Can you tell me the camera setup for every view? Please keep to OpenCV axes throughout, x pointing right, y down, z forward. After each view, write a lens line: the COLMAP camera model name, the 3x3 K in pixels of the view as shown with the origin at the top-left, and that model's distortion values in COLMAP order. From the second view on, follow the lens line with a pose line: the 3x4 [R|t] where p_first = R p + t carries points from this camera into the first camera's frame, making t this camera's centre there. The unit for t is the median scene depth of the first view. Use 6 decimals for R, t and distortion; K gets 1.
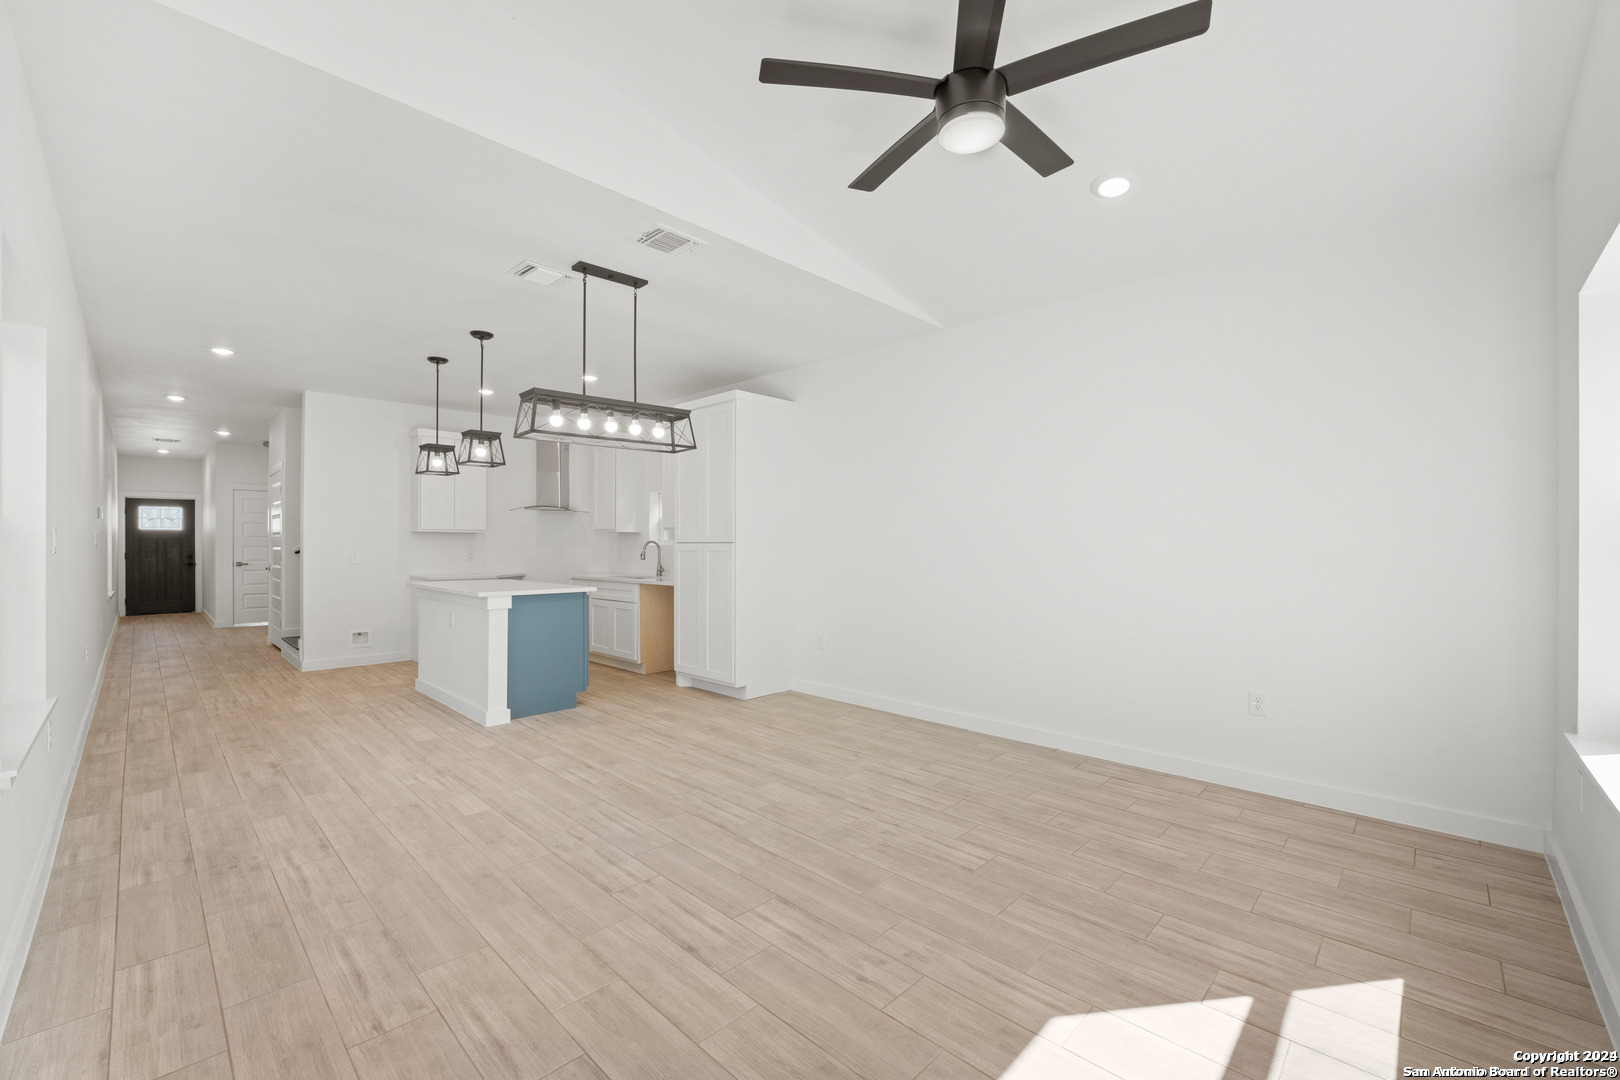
lens RADIAL K [[668.1, 0, 805.9], [0, 668.1, 545.2], [0, 0, 1]] dist [-0.020075, 0.000392]
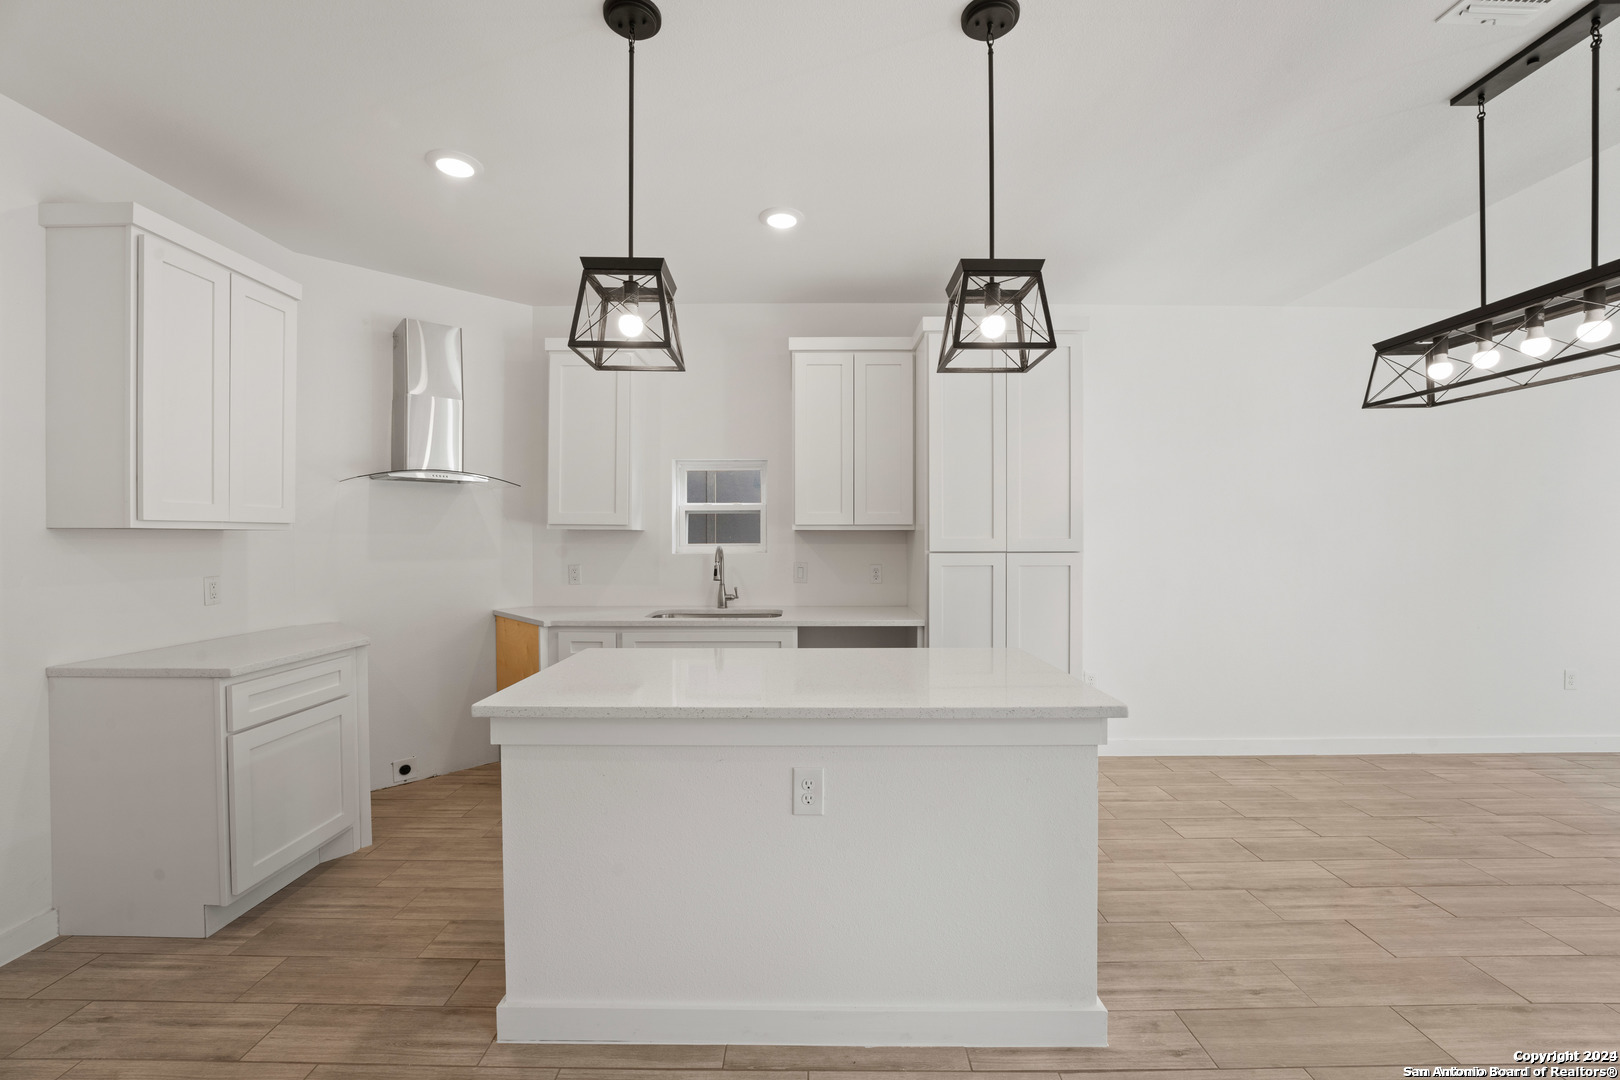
lens RADIAL K [[655.7, 0, 808.4], [0, 655.7, 541.2], [0, 0, 1]] dist [-0.034738, 0.006541]
pose [[0.718932, -0.007796, 0.695037, -0.870733], [0.002439, 0.999959, 0.008693, -0.024977], [-0.695076, -0.004554, 0.718922, 0.860349]]
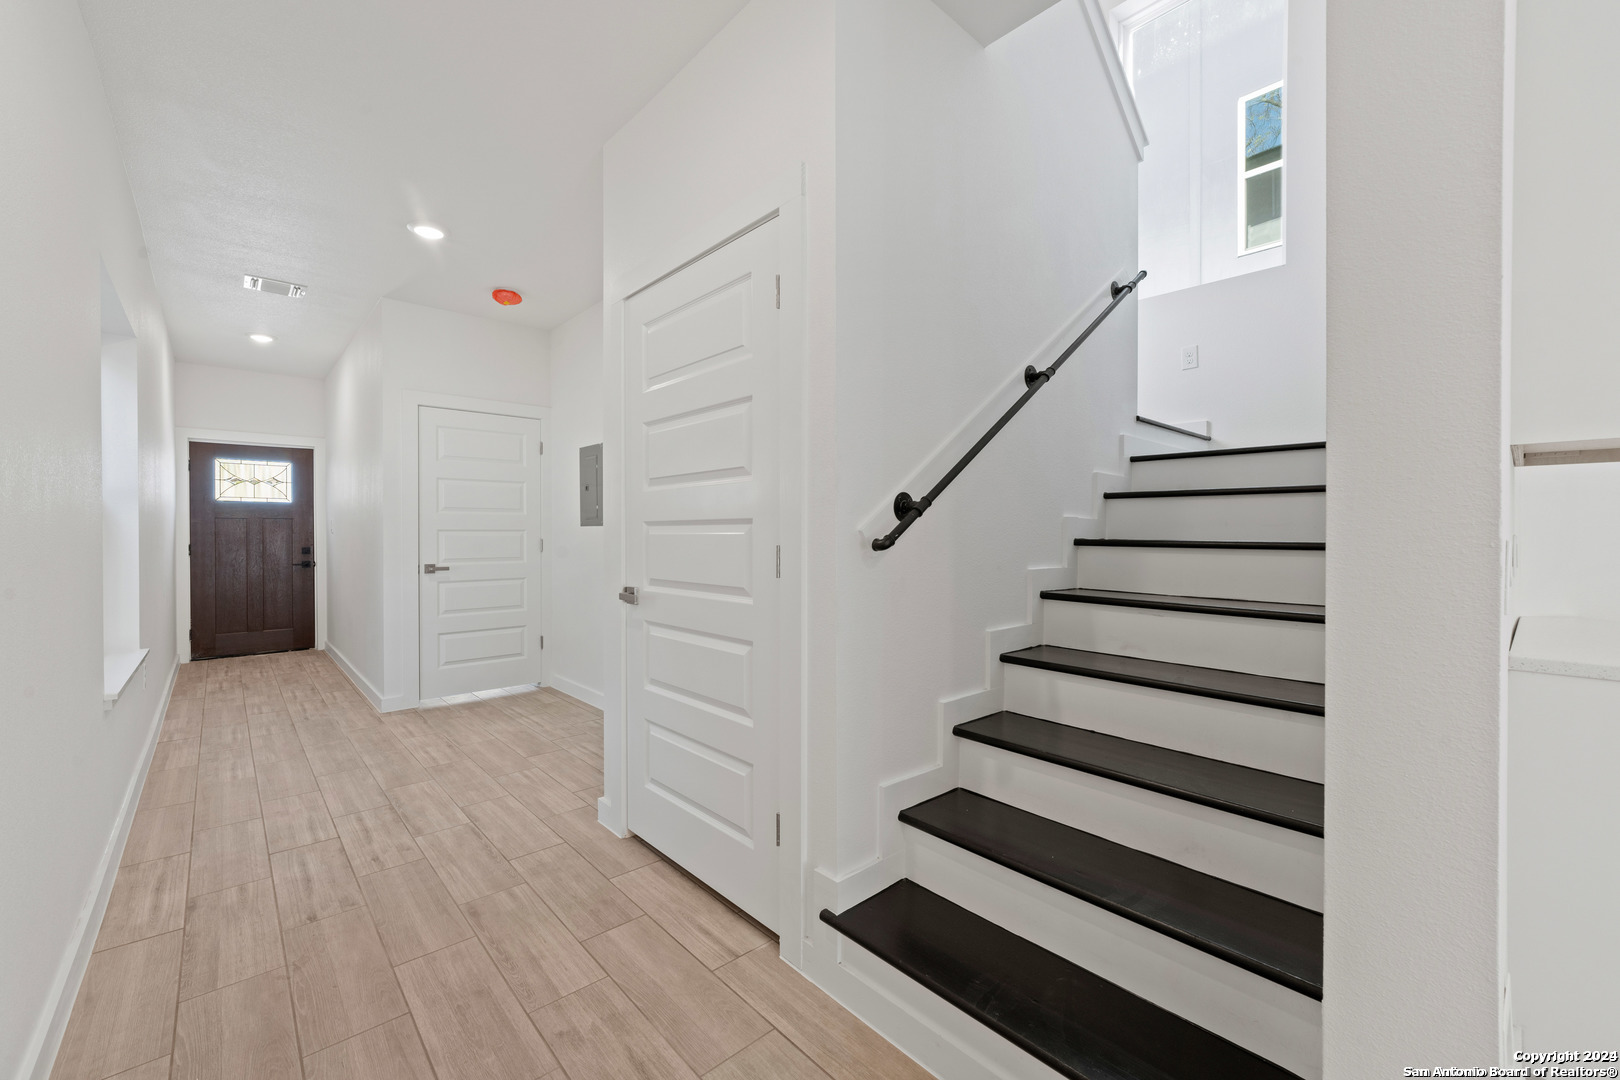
lens RADIAL K [[640.3, 0, 823.2], [0, 640.3, 537.0], [0, 0, 1]] dist [-0.000886, 0.000200]
pose [[0.999309, -0.001641, -0.037122, -1.248323], [0.001873, 0.999979, 0.006225, 0.008866], [0.037111, -0.006290, 0.999291, 1.231691]]
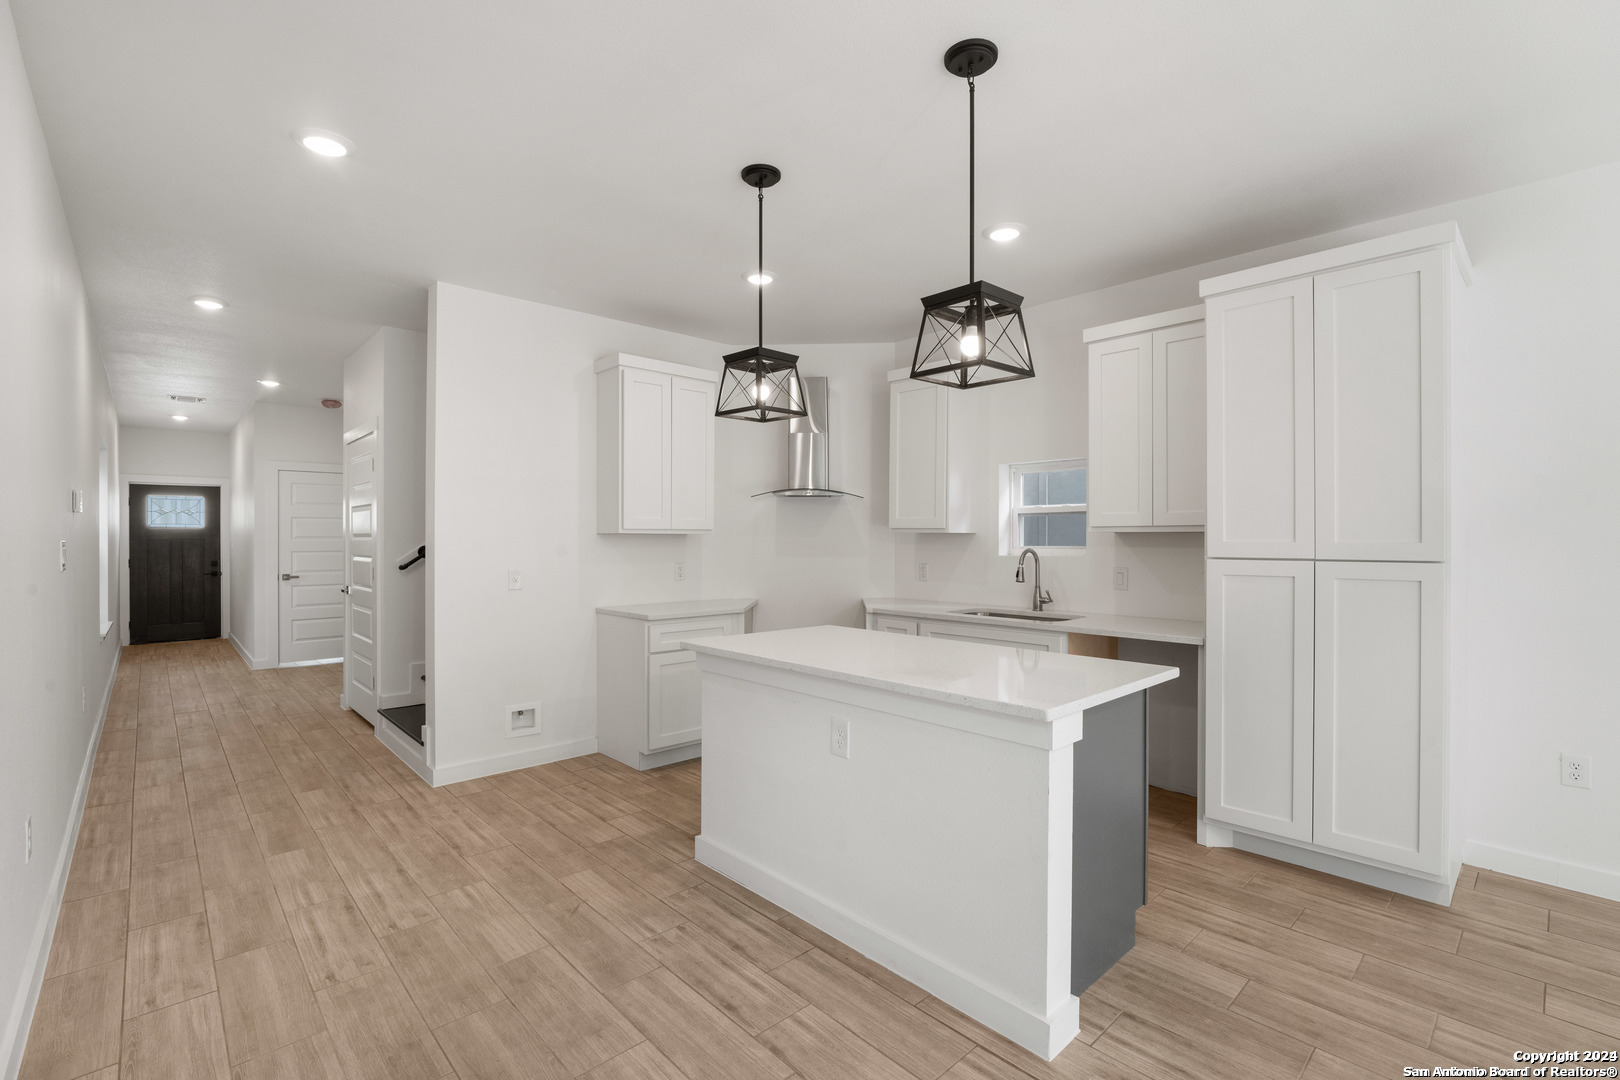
lens RADIAL K [[724.7, 0, 810.0], [0, 724.7, 540.0], [0, 0, 1]] dist [-0.023053, 0.005416]
pose [[0.998950, -0.001043, -0.045798, -0.603333], [0.001101, 0.999999, 0.001235, -0.024033], [0.045796, -0.001284, 0.998950, 0.591140]]
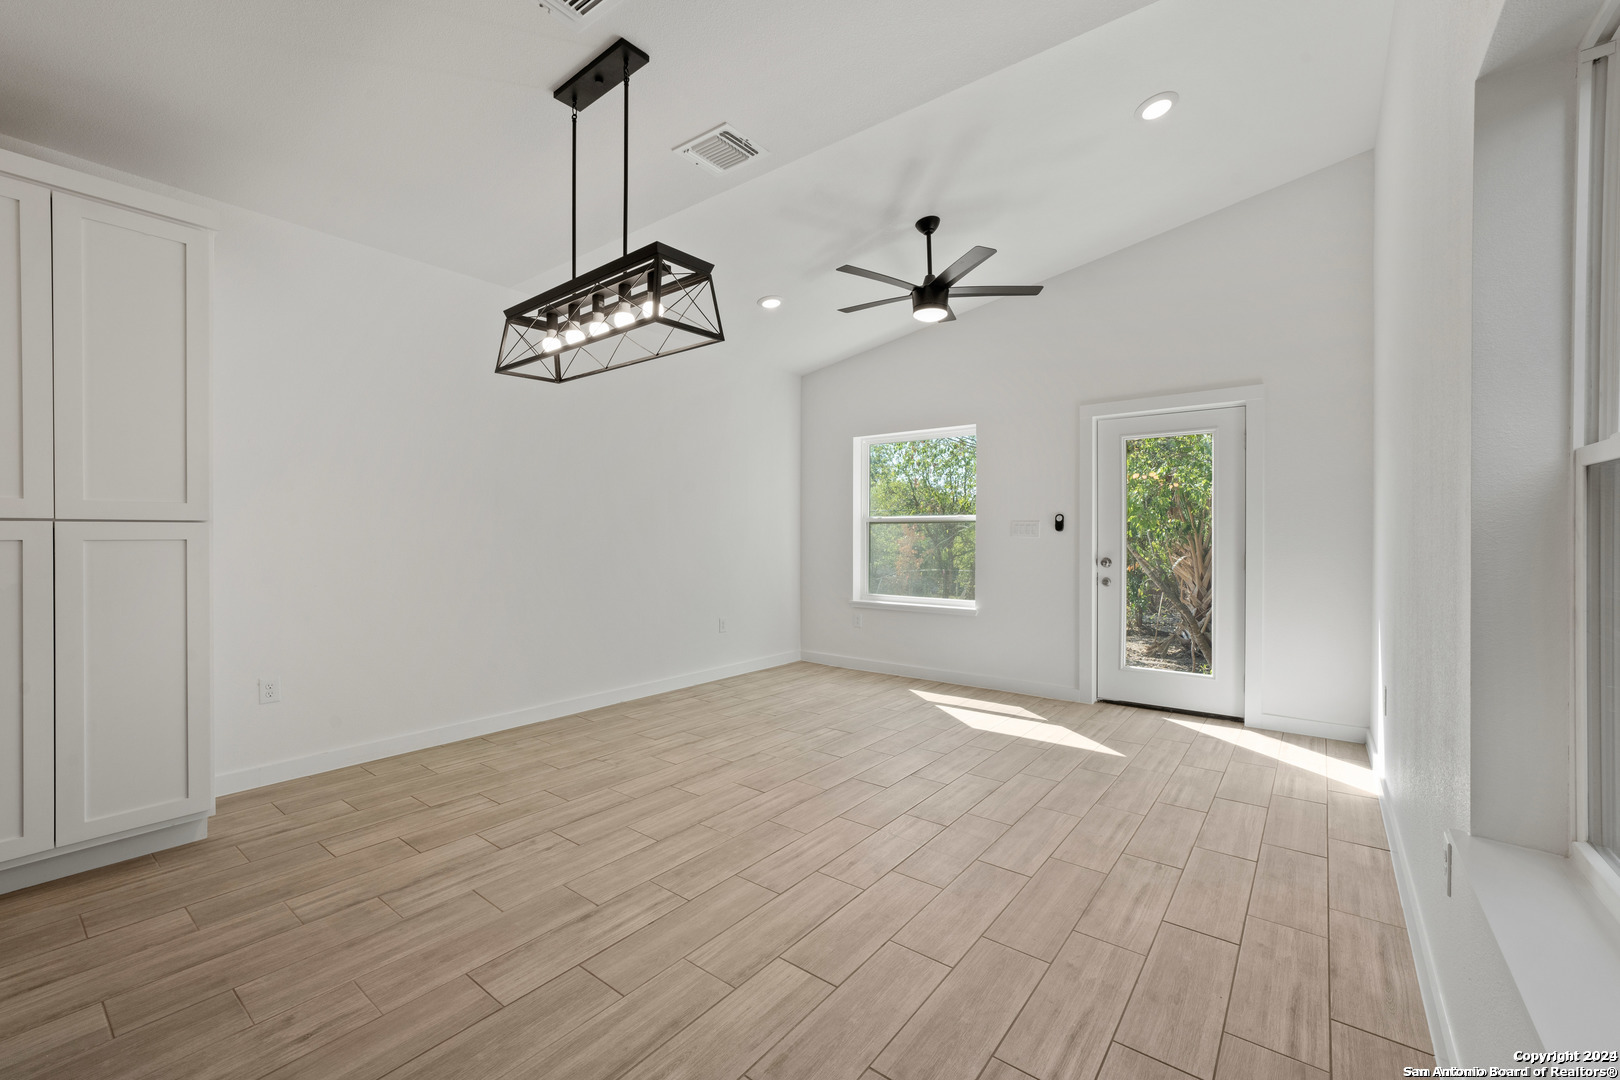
lens RADIAL K [[658.3, 0, 813.3], [0, 658.3, 538.7], [0, 0, 1]] dist [-0.002029, 0.000506]
pose [[-0.114721, -0.009264, 0.993355, -0.751237], [-0.001533, 0.999957, 0.009149, 0.003588], [-0.993397, -0.000473, -0.114731, 0.724765]]
